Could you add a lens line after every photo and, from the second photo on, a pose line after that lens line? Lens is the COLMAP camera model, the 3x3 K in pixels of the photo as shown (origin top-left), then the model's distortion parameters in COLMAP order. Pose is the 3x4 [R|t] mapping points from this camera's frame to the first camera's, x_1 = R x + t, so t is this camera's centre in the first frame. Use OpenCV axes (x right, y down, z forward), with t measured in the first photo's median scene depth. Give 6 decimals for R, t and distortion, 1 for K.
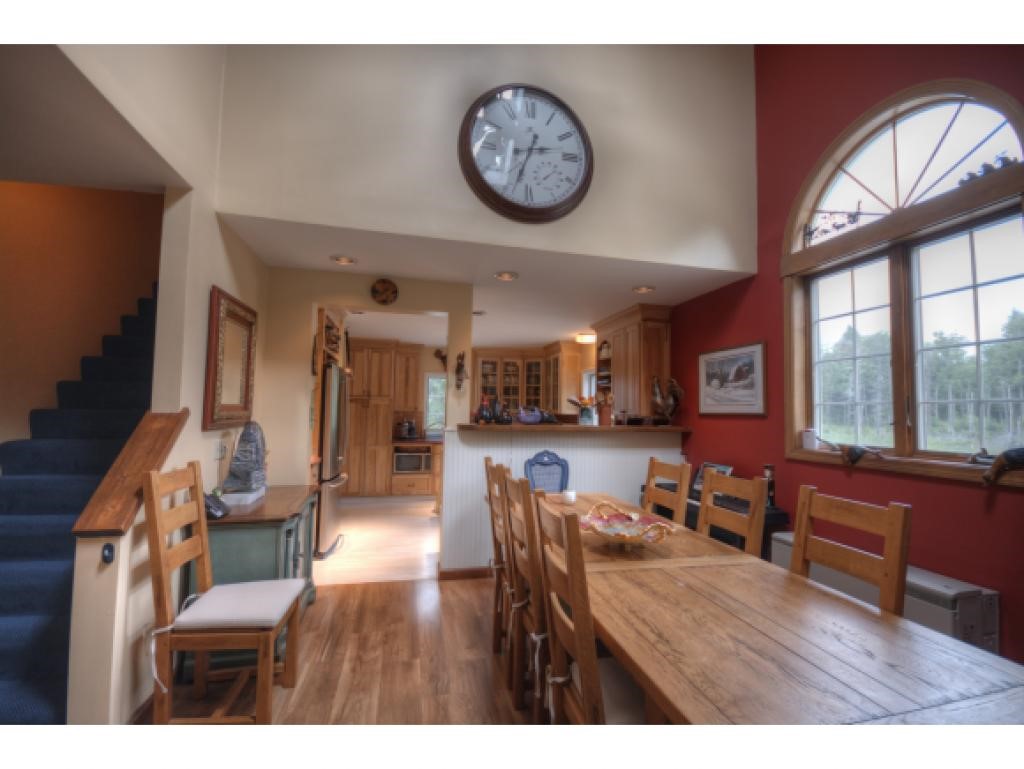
lens RADIAL K [[446.7, 0, 512.8], [0, 446.7, 384.7], [0, 0, 1]] dist [0.008574, -0.000361]
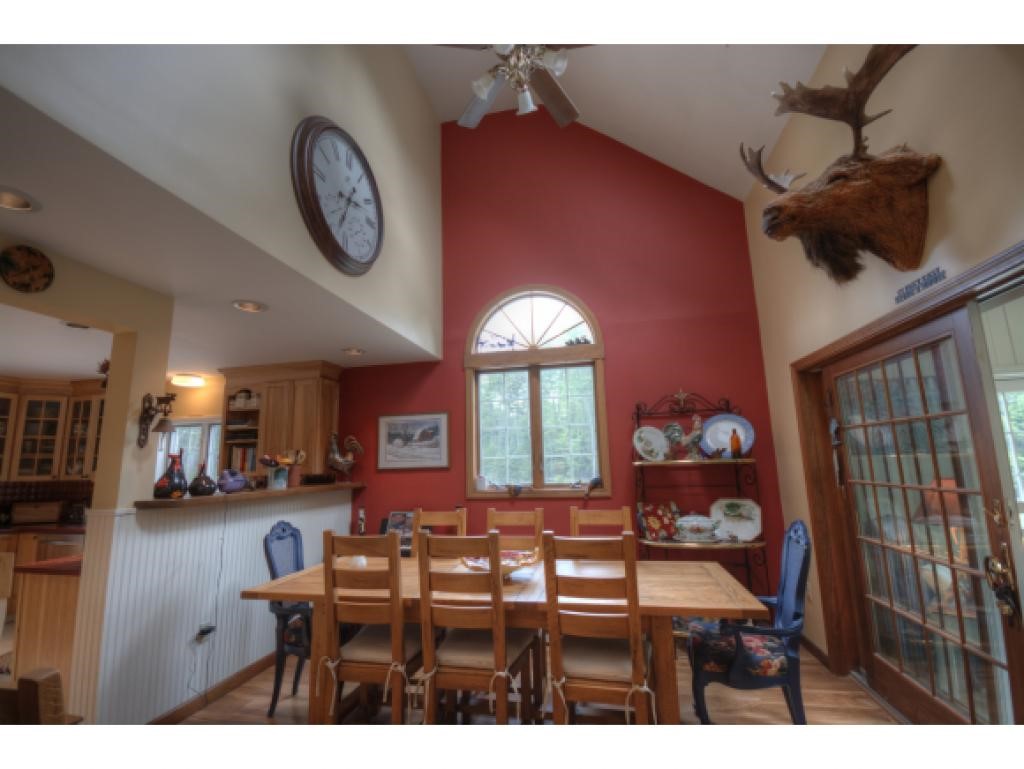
lens RADIAL K [[446.7, 0, 508.9], [0, 446.7, 385.8], [0, 0, 1]] dist [0.008574, -0.000361]
pose [[0.437674, 0.124429, 0.890483, -0.521170], [-0.020328, 0.991494, -0.128552, -0.005497], [-0.898904, 0.038162, 0.436481, 0.233401]]
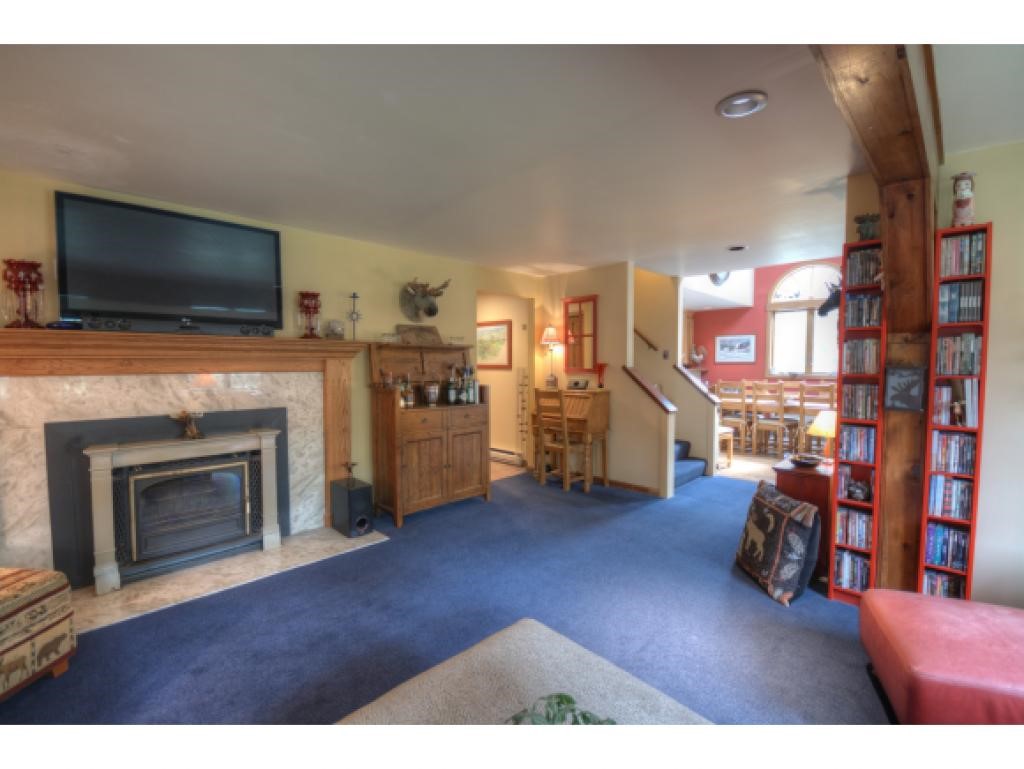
lens RADIAL K [[446.7, 0, 504.8], [0, 446.7, 386.4], [0, 0, 1]] dist [0.008574, -0.000361]
pose [[0.859109, -0.045225, 0.509791, -1.894805], [-0.015145, 0.993406, 0.113649, -0.064539], [-0.511569, -0.105357, 0.852758, -0.472104]]
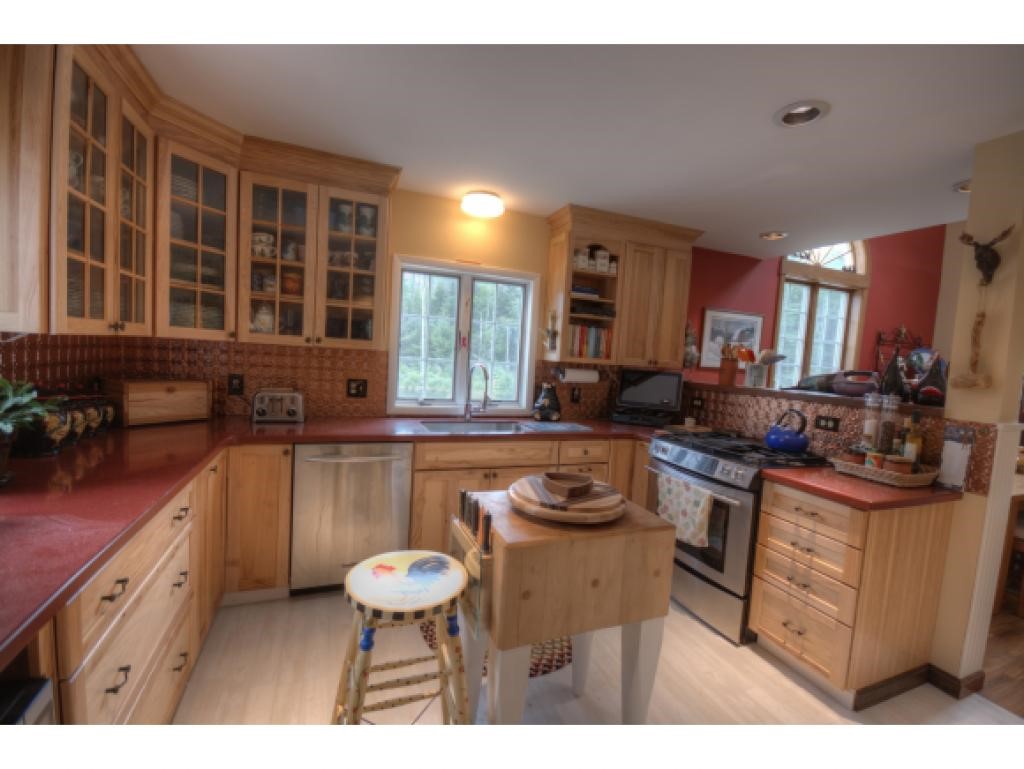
lens RADIAL K [[446.7, 0, 510.4], [0, 446.7, 383.8], [0, 0, 1]] dist [0.008574, -0.000361]
pose [[-0.140218, -0.094608, 0.985590, -0.609106], [-0.127135, 0.988905, 0.076838, 0.089388], [-0.981924, -0.114529, -0.150690, 1.774333]]
